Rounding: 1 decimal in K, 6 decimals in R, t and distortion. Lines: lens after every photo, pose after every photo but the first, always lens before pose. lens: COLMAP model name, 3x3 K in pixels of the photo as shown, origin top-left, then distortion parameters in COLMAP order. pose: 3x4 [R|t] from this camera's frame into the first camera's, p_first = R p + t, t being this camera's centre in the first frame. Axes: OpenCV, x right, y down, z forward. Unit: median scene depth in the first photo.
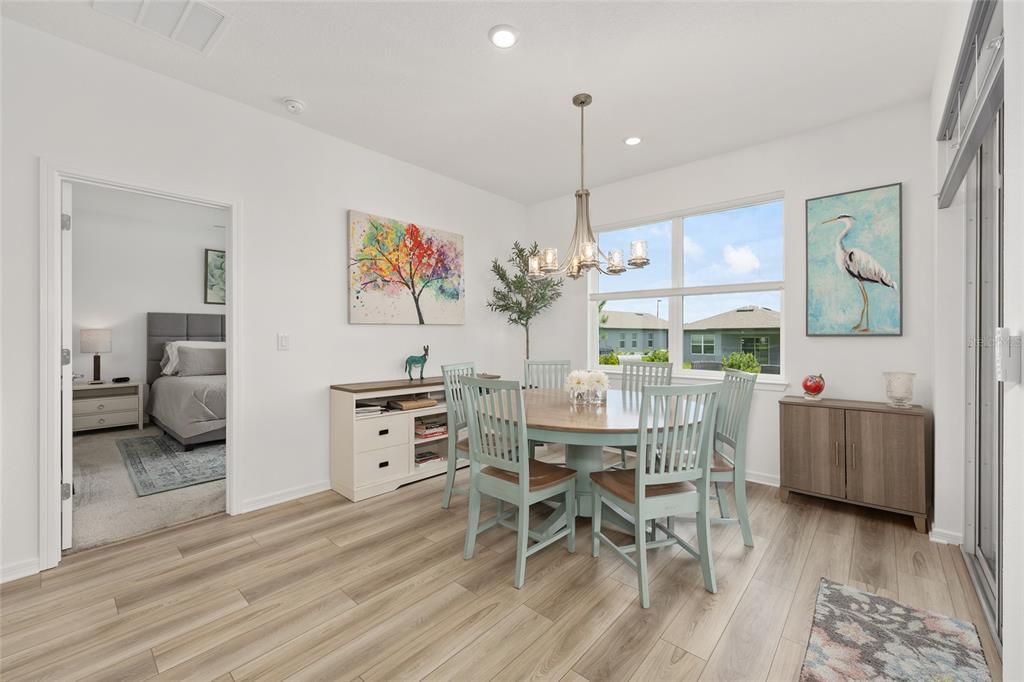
lens RADIAL K [[407.1, 0, 516.6], [0, 407.1, 338.1], [0, 0, 1]] dist [-0.003075, 0.000067]
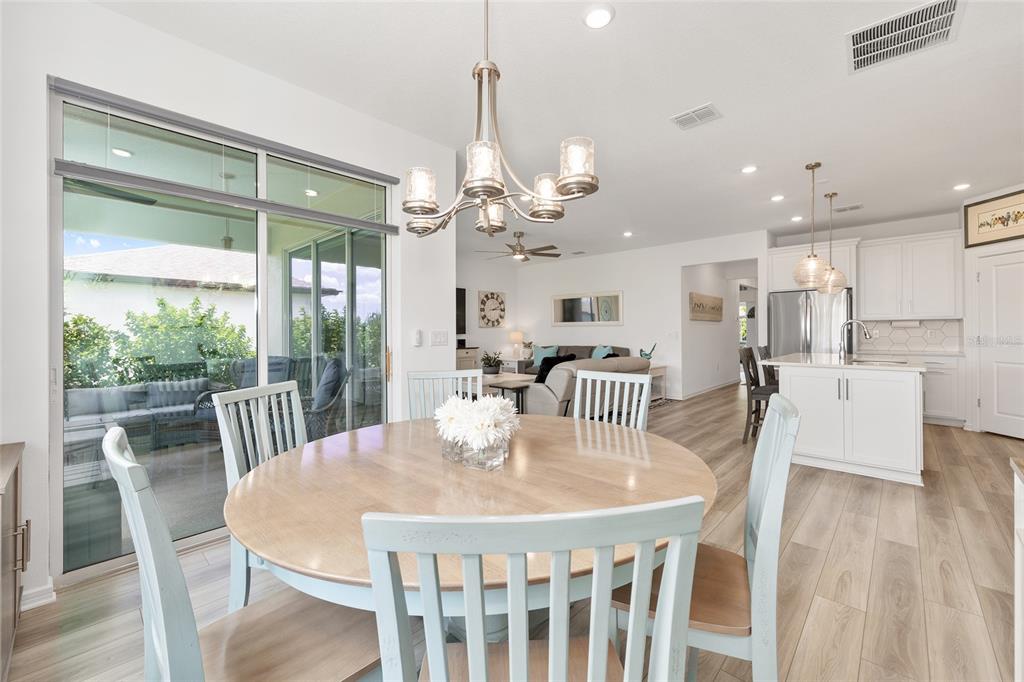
lens RADIAL K [[407.1, 0, 512.7], [0, 407.1, 333.2], [0, 0, 1]] dist [-0.003075, 0.000067]
pose [[-0.998884, 0.006154, 0.046820, 0.082253], [0.006550, 0.999944, 0.008298, -0.004185], [-0.046767, 0.008595, -0.998869, 1.336872]]
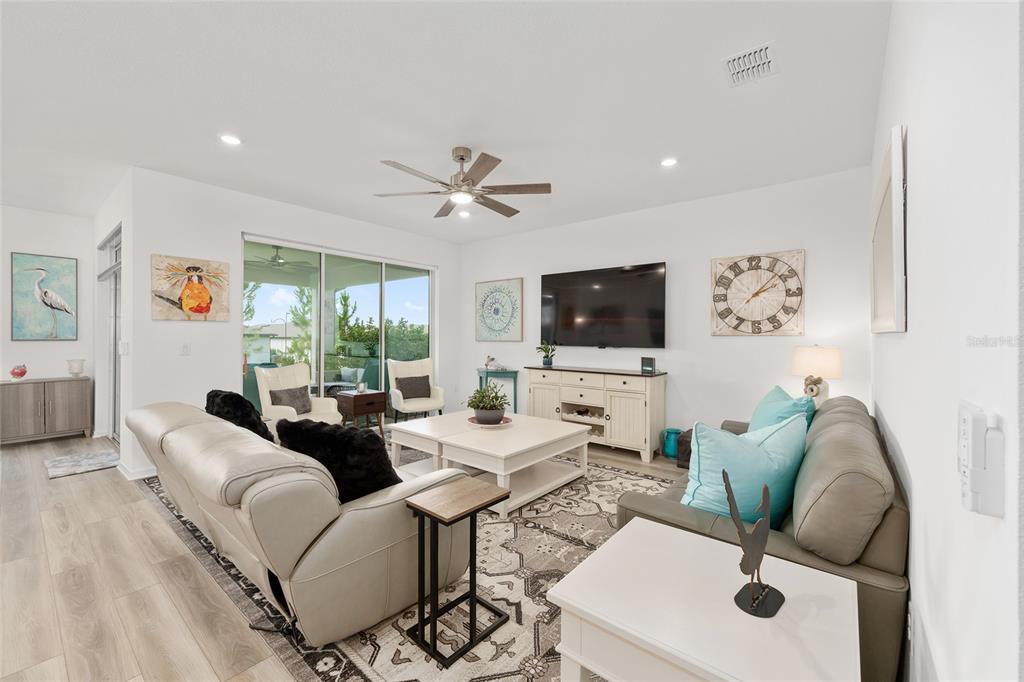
lens RADIAL K [[407.1, 0, 515.5], [0, 407.1, 339.6], [0, 0, 1]] dist [-0.003075, 0.000067]
pose [[-0.031034, -0.002248, 0.999516, -0.952440], [-0.000098, 0.999997, 0.002246, -0.013442], [-0.999518, -0.000028, -0.031034, -0.931056]]
